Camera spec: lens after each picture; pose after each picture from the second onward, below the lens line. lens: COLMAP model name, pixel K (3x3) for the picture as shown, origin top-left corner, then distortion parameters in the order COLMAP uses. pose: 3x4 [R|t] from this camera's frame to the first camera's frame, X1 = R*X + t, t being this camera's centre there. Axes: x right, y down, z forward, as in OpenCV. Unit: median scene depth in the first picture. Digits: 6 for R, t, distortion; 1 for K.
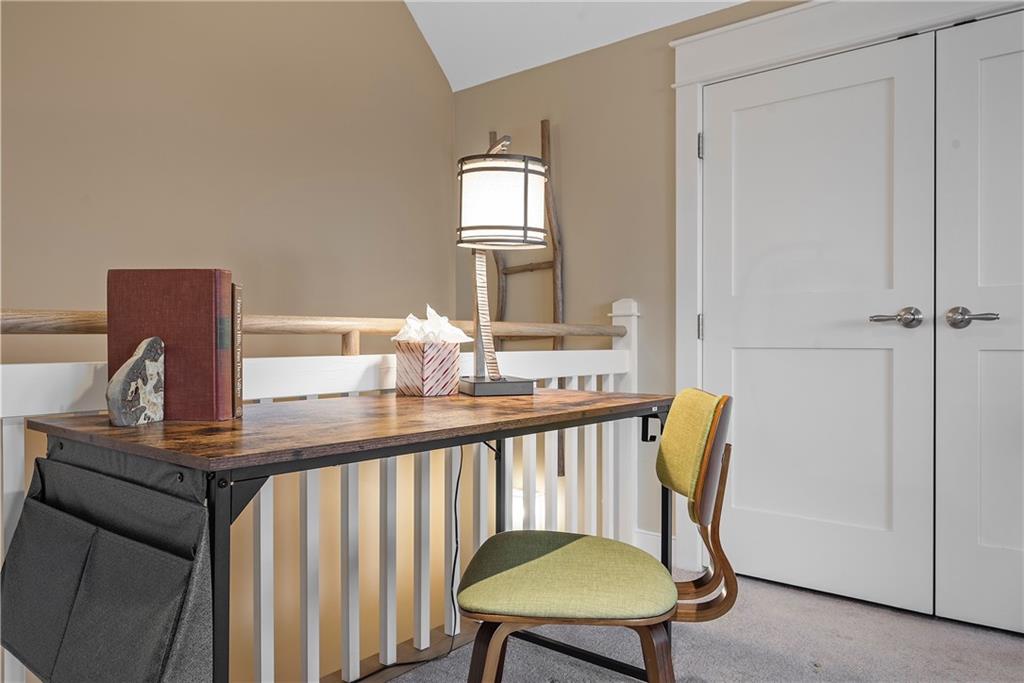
lens RADIAL K [[717.9, 0, 512.0], [0, 717.9, 341.5], [0, 0, 1]] dist [0.009634, 0.001259]
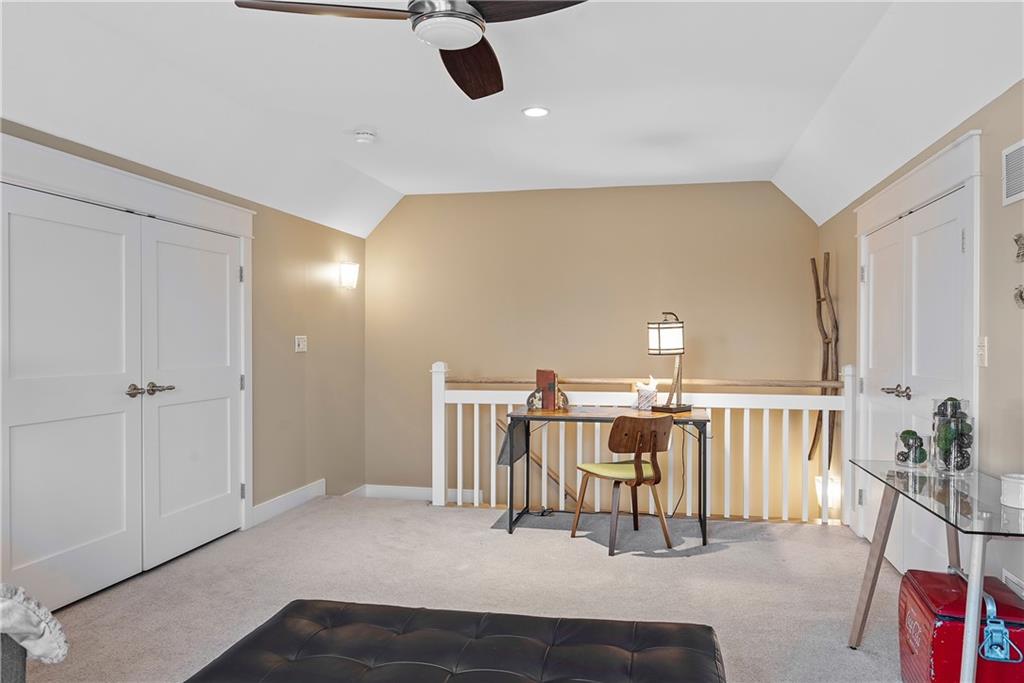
lens RADIAL K [[717.9, 0, 512.0], [0, 717.9, 341.5], [0, 0, 1]] dist [0.009634, 0.001259]
pose [[0.471152, 0.004316, -0.882042, 2.100643], [-0.004723, 0.999986, 0.002371, -0.191076], [0.882040, 0.003049, 0.471165, -0.730565]]
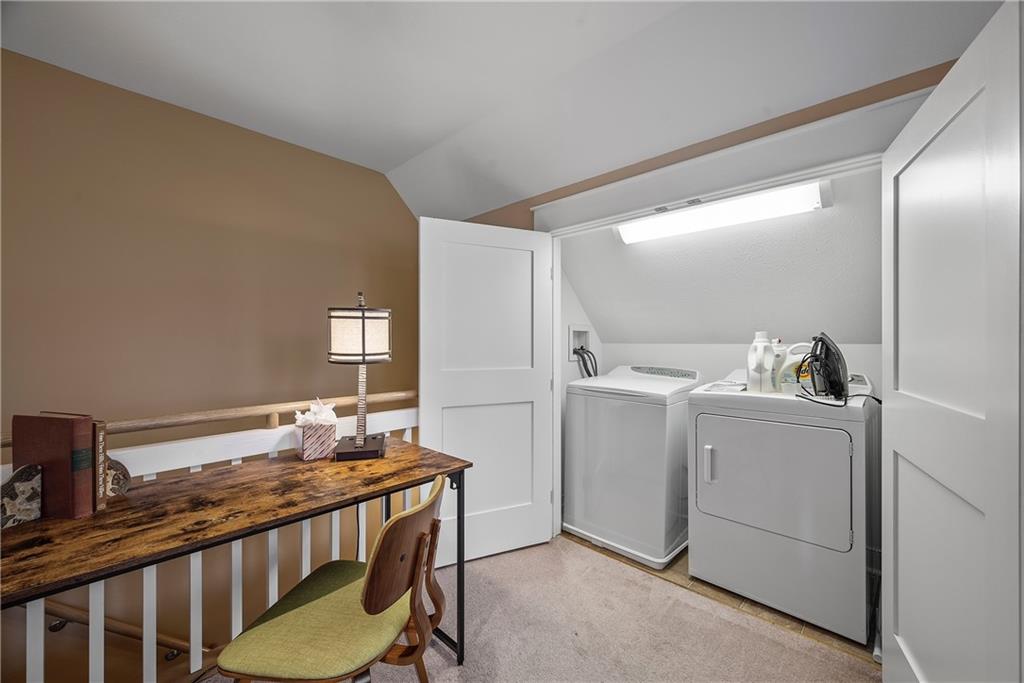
lens RADIAL K [[402.4, 0, 515.5], [0, 402.4, 343.8], [0, 0, 1]] dist [-0.001245, -0.000300]
pose [[0.997791, 0.002362, -0.066394, 0.399535], [-0.002287, 0.999997, 0.001214, -0.182590], [0.066397, -0.001060, 0.997793, 0.162242]]
